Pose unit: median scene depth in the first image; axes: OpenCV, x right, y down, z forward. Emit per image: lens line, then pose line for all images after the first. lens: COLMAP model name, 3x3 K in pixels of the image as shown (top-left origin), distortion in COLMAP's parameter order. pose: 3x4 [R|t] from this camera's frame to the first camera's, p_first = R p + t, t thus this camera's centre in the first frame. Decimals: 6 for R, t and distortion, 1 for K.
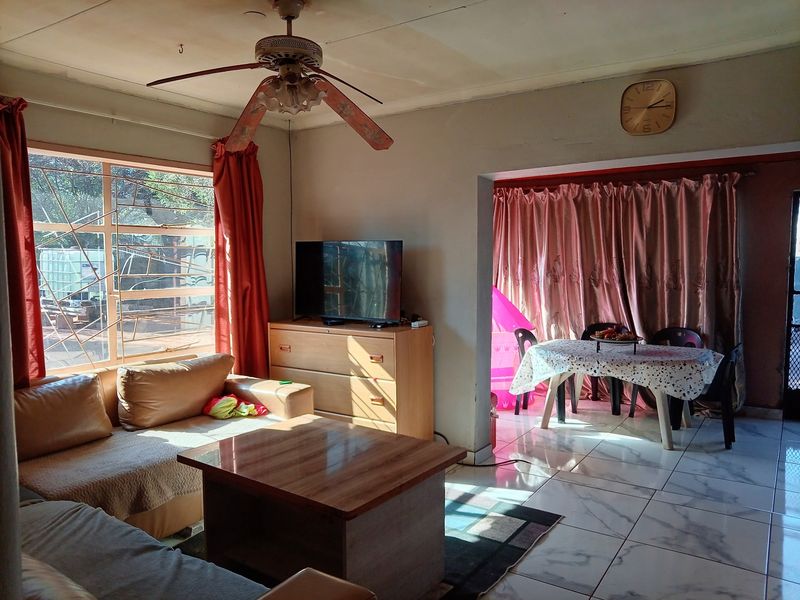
lens RADIAL K [[585.3, 0, 400.0], [0, 585.3, 300.0], [0, 0, 1]] dist [0.025485, -0.066577]
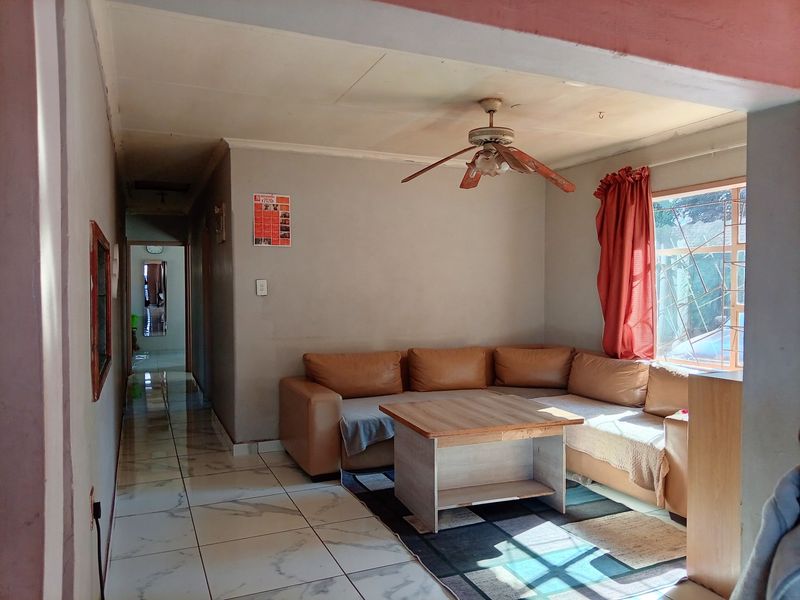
lens RADIAL K [[585.3, 0, 400.0], [0, 585.3, 300.0], [0, 0, 1]] dist [0.025485, -0.066577]
pose [[-0.528453, 0.027672, -0.848511, 0.955158], [-0.054402, 0.996311, 0.066373, -0.075538], [0.847218, 0.081236, -0.524998, 1.291922]]
